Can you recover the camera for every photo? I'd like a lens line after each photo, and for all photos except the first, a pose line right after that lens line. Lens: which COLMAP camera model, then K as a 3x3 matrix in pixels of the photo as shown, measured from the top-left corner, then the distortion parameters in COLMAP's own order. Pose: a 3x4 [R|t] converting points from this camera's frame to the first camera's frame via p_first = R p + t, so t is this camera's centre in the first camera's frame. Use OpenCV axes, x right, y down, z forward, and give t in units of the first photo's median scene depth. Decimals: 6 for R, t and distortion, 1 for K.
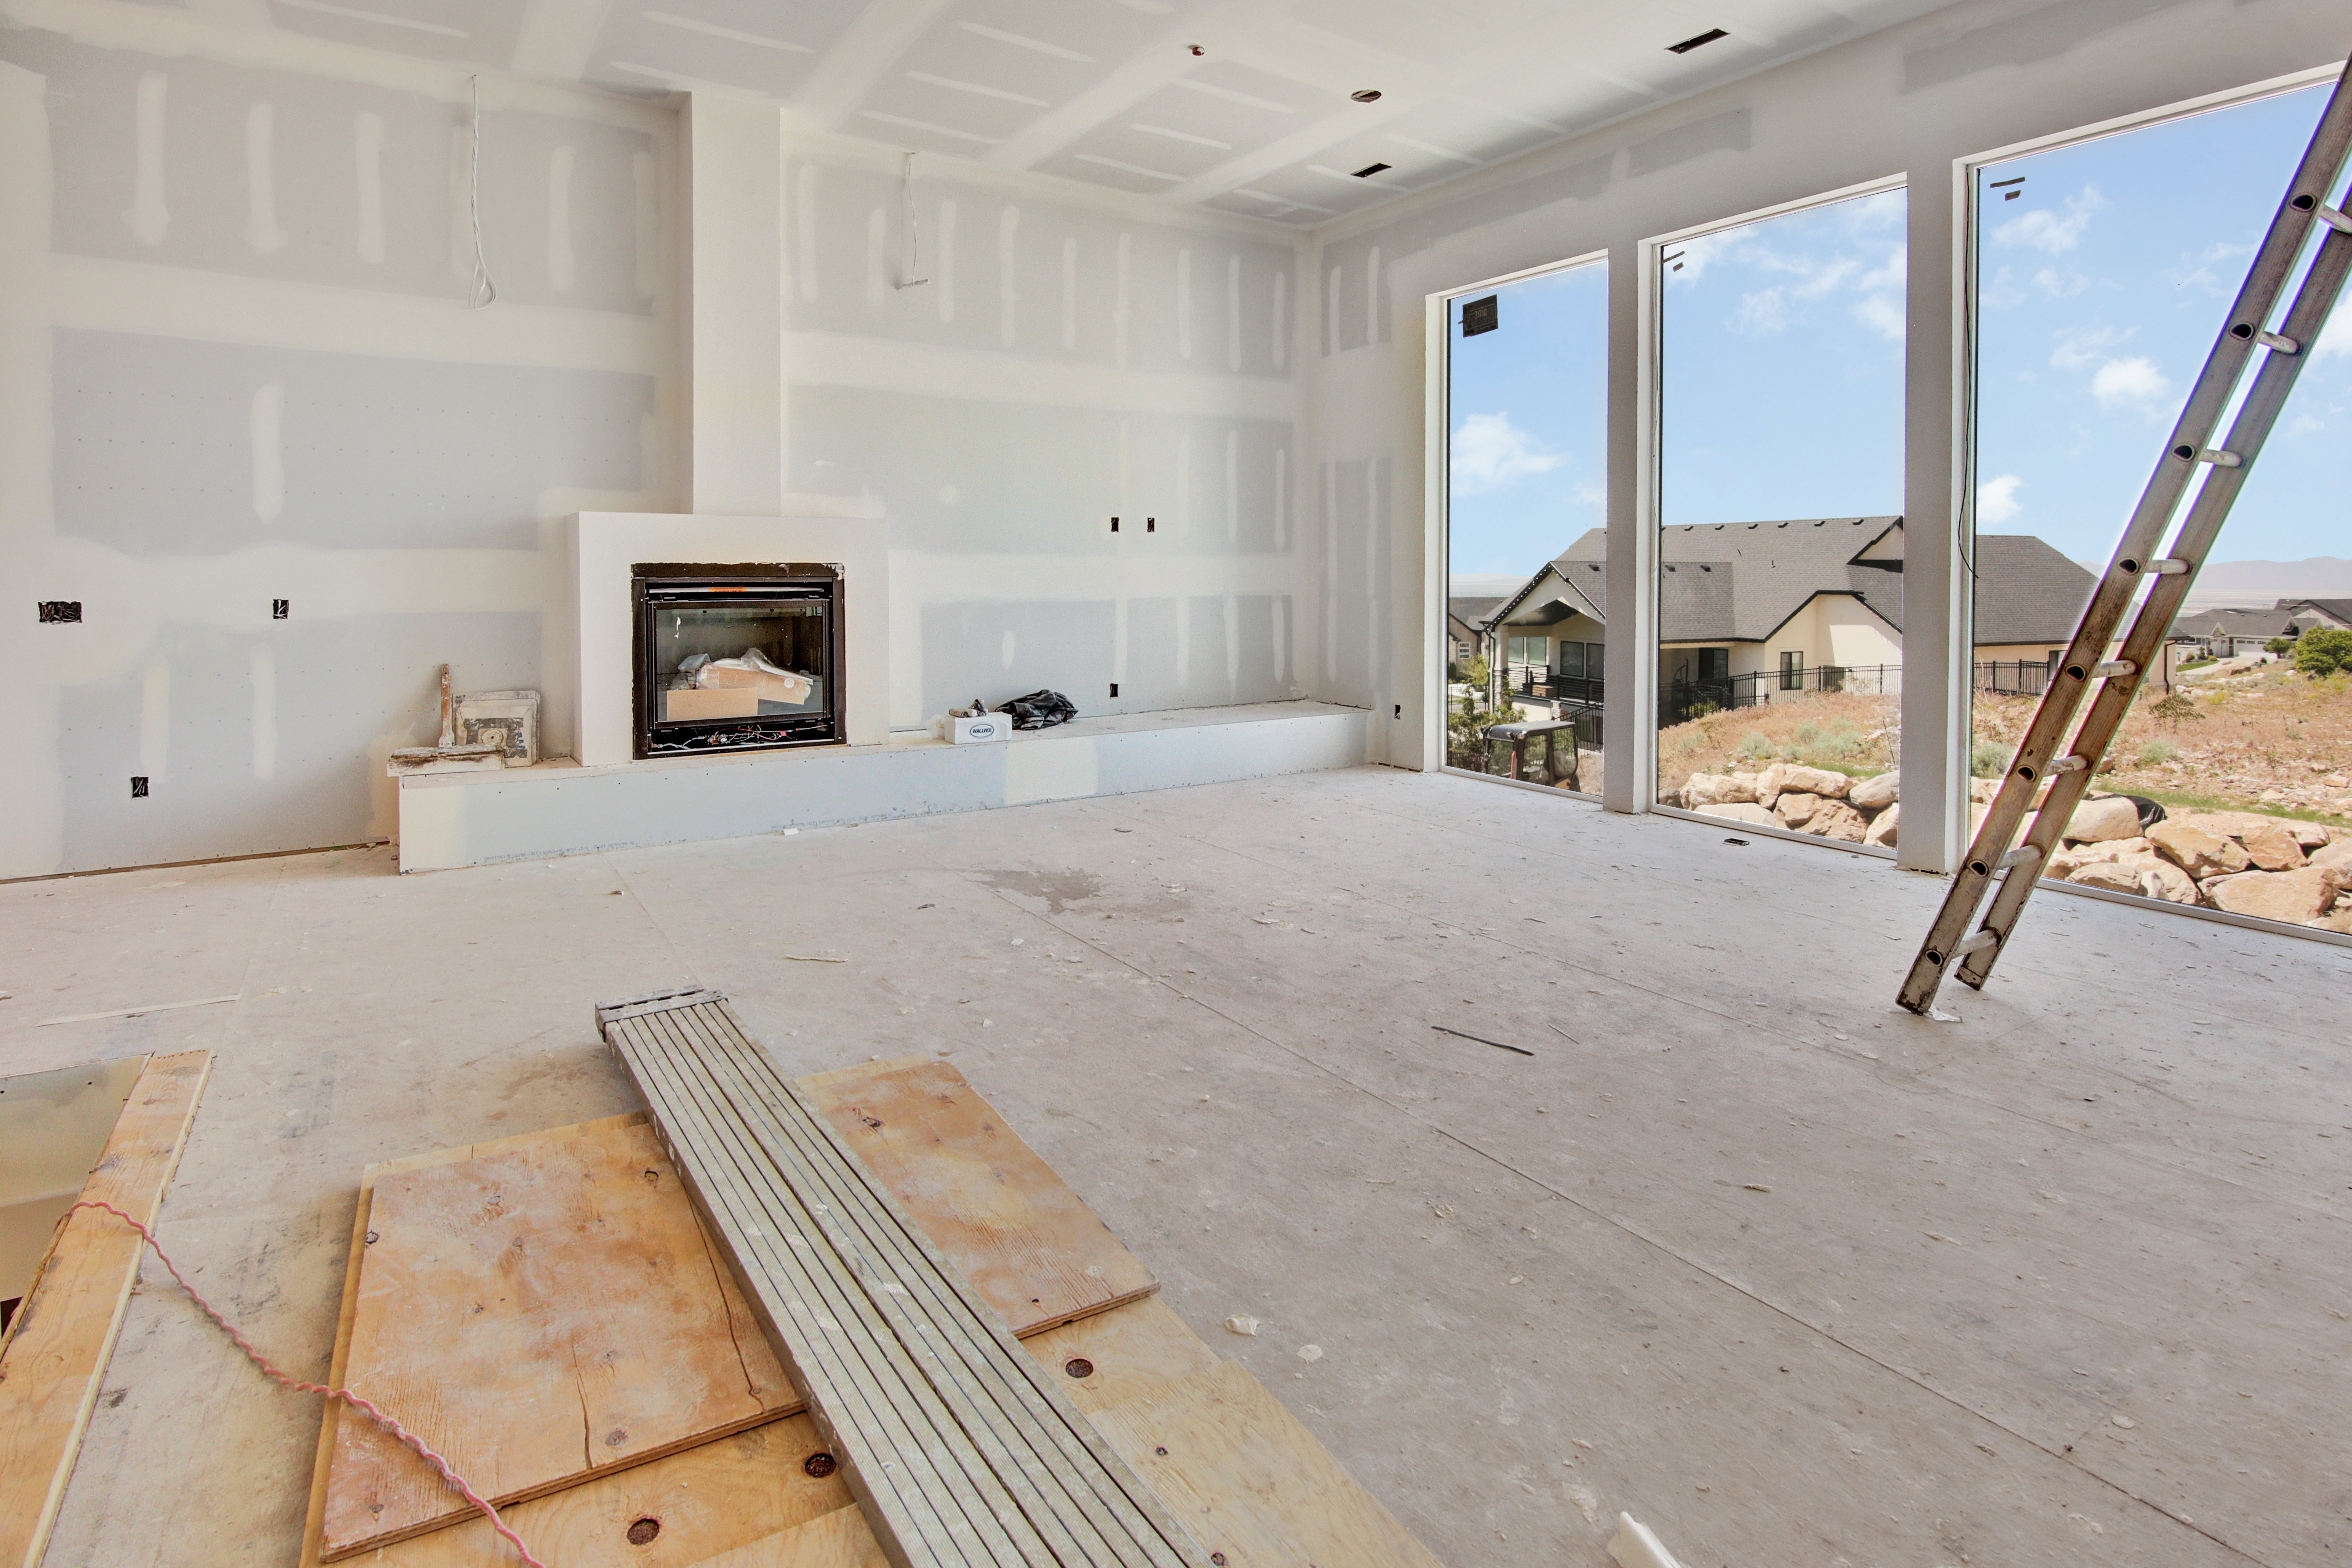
lens RADIAL K [[1223.2, 0, 1179.5], [0, 1223.2, 648.4], [0, 0, 1]] dist [-0.017544, 0.000250]
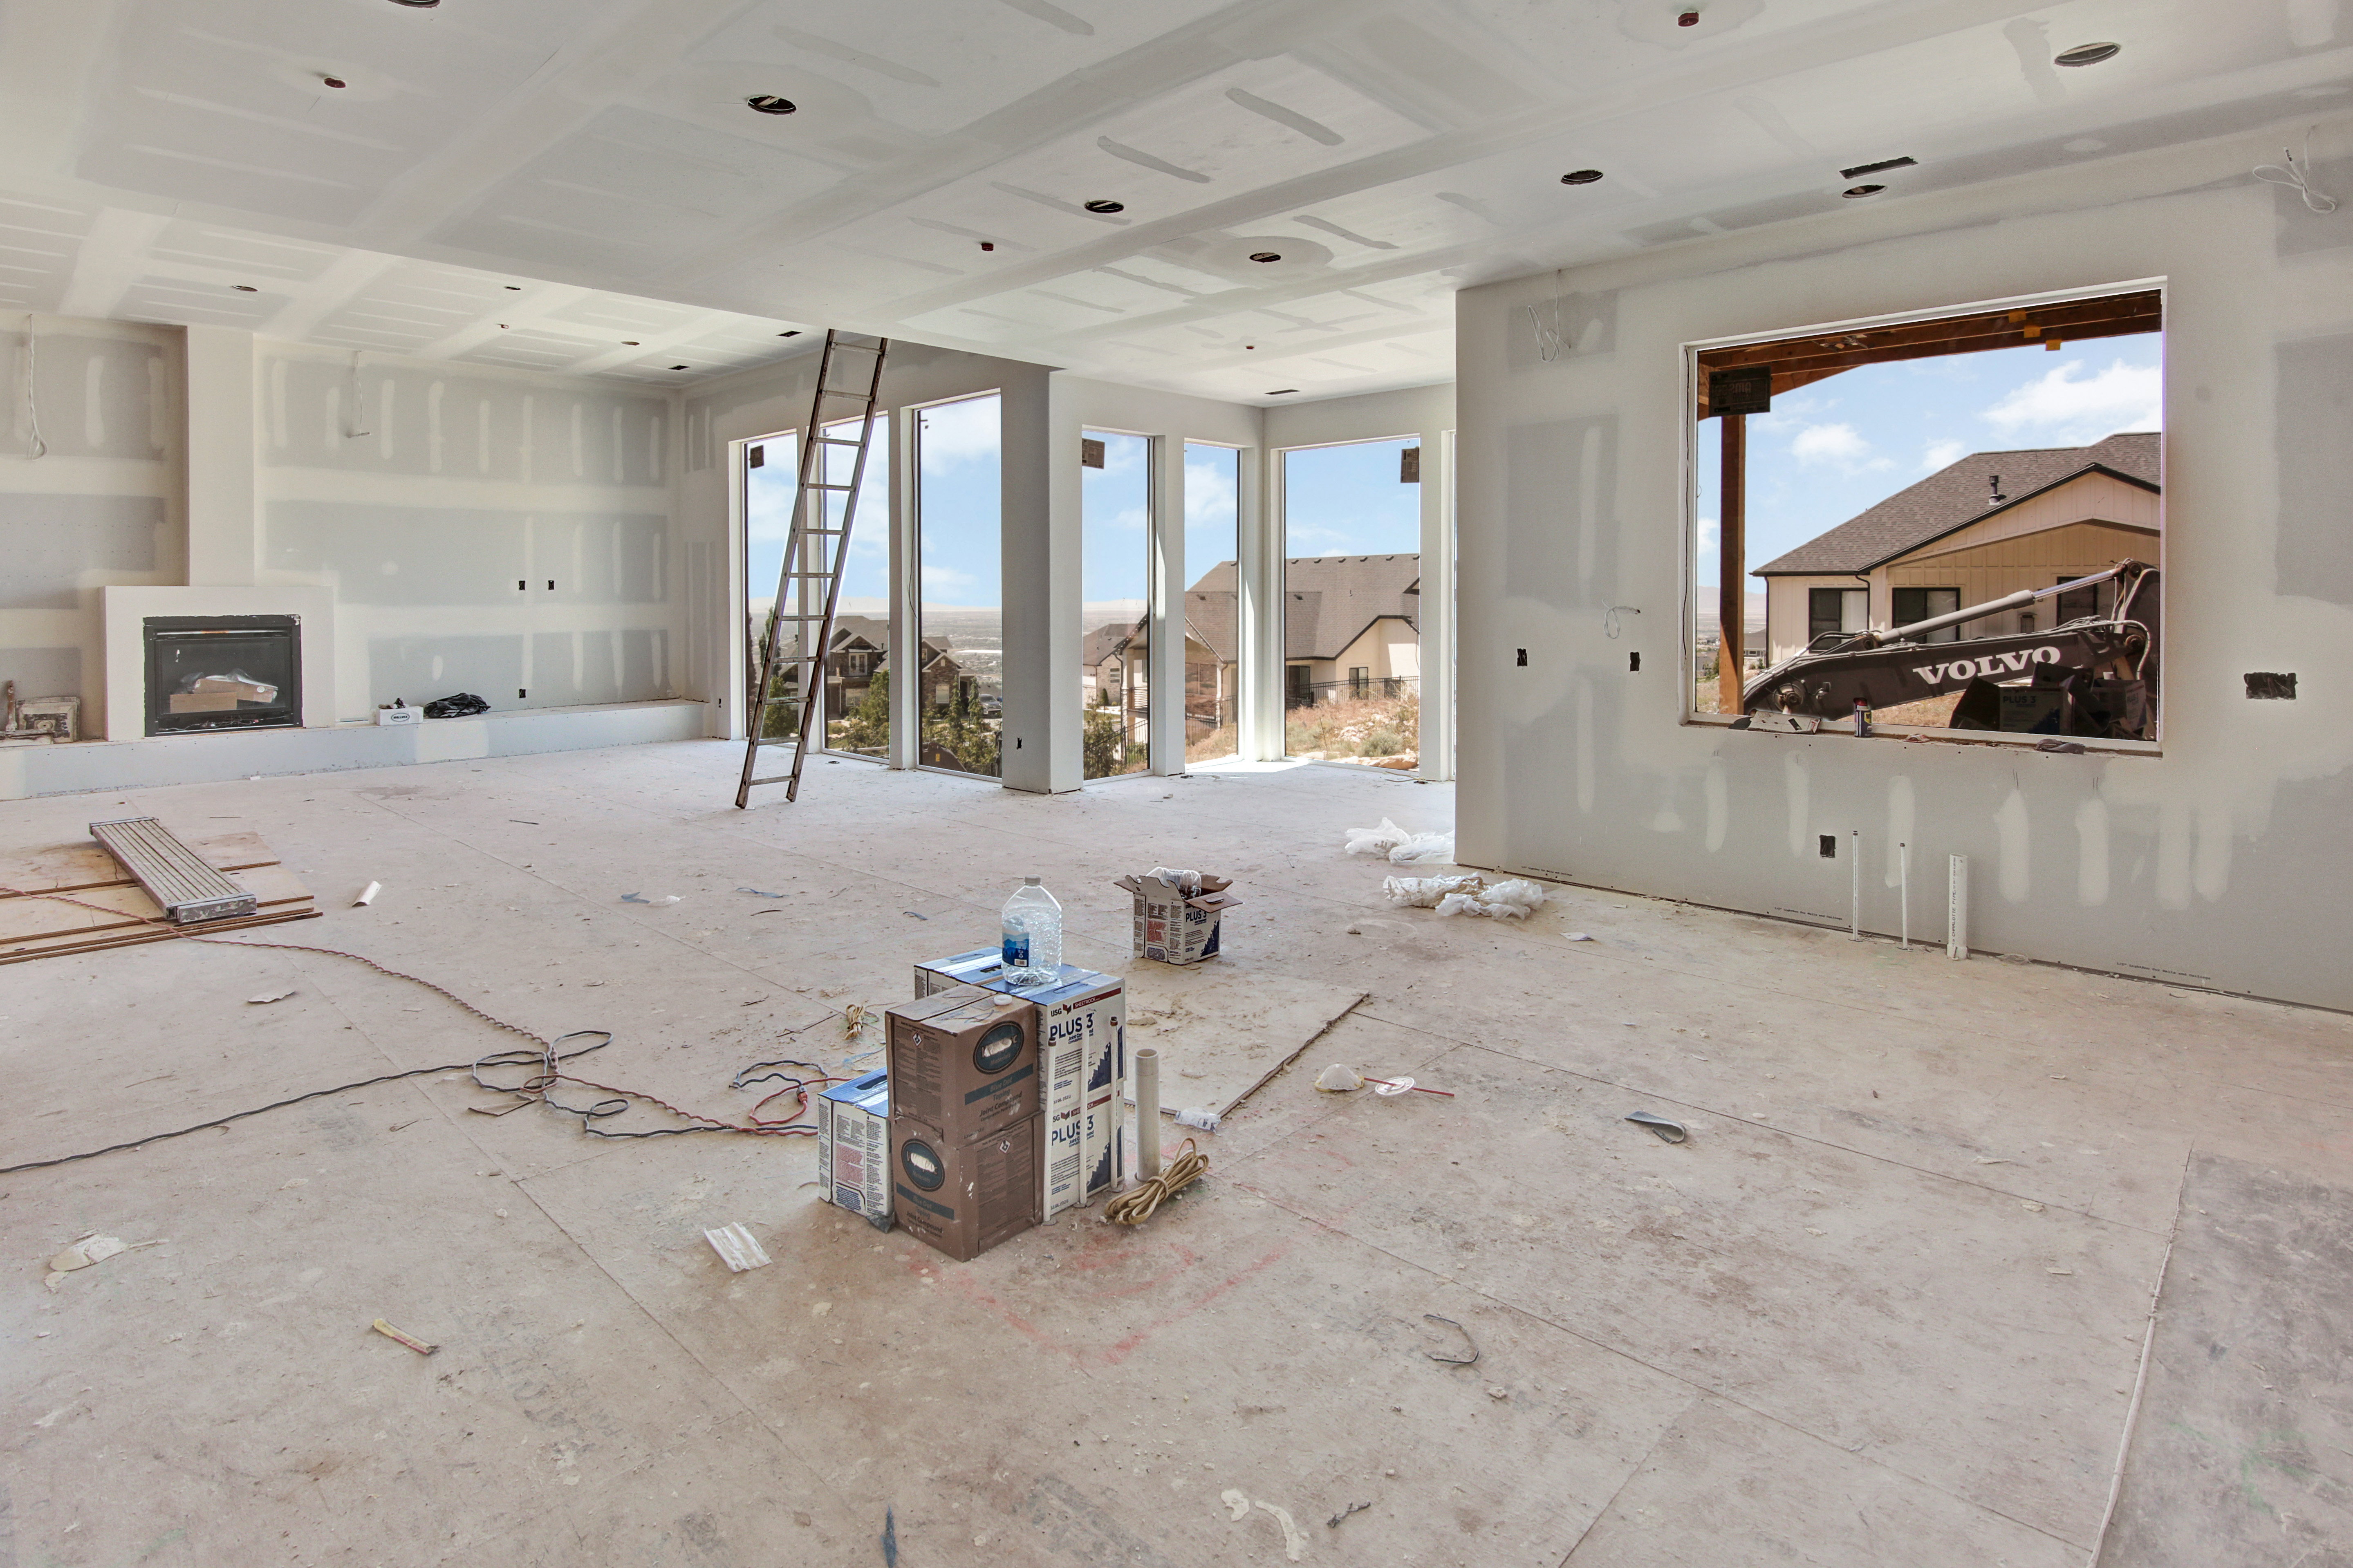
lens RADIAL K [[1223.8, 0, 1180.0], [0, 1223.8, 648.3], [0, 0, 1]] dist [-0.017544, 0.000250]
pose [[0.973626, -0.014133, 0.227711, 0.462035], [0.018942, 0.999641, -0.018946, 0.025486], [-0.227362, 0.022760, 0.973544, -0.772426]]
